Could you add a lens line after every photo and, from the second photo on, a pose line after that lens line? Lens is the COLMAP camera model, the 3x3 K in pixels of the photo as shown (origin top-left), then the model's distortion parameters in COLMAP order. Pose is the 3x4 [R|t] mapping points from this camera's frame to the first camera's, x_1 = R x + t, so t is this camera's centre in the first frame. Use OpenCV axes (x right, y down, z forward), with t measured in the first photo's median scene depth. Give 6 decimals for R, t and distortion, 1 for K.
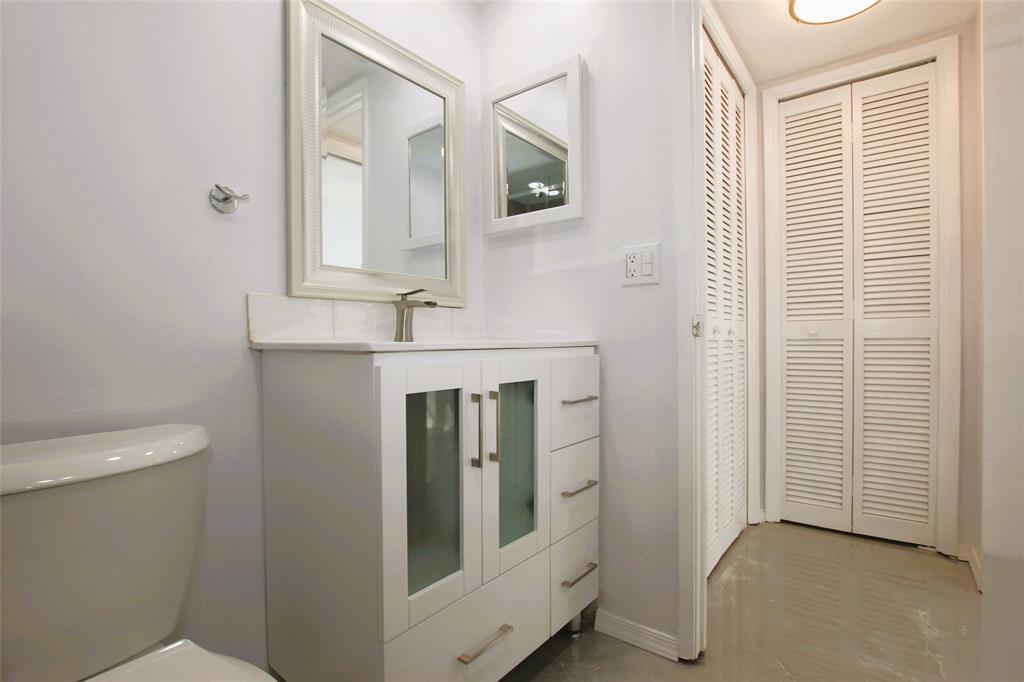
lens RADIAL K [[480.9, 0, 508.8], [0, 480.9, 350.0], [0, 0, 1]] dist [-0.030936, 0.000079]
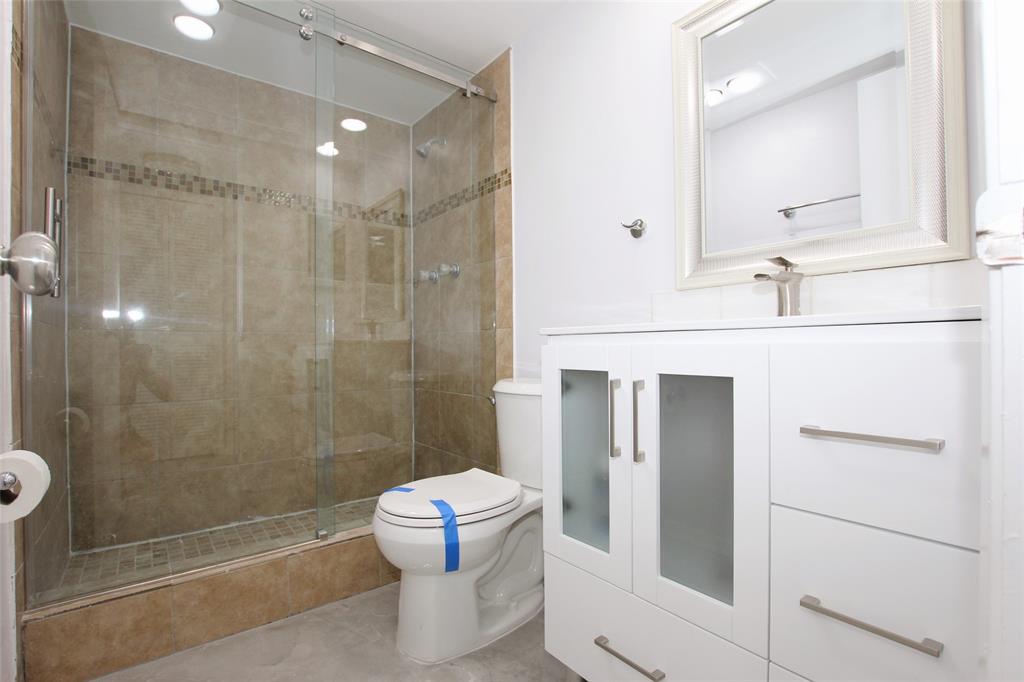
lens RADIAL K [[480.9, 0, 508.8], [0, 480.9, 350.0], [0, 0, 1]] dist [-0.030936, 0.000079]
pose [[-0.234728, 0.014005, -0.971960, 0.786000], [-0.004454, 0.999870, 0.015482, 0.012005], [0.972051, 0.007963, -0.234636, 0.873695]]
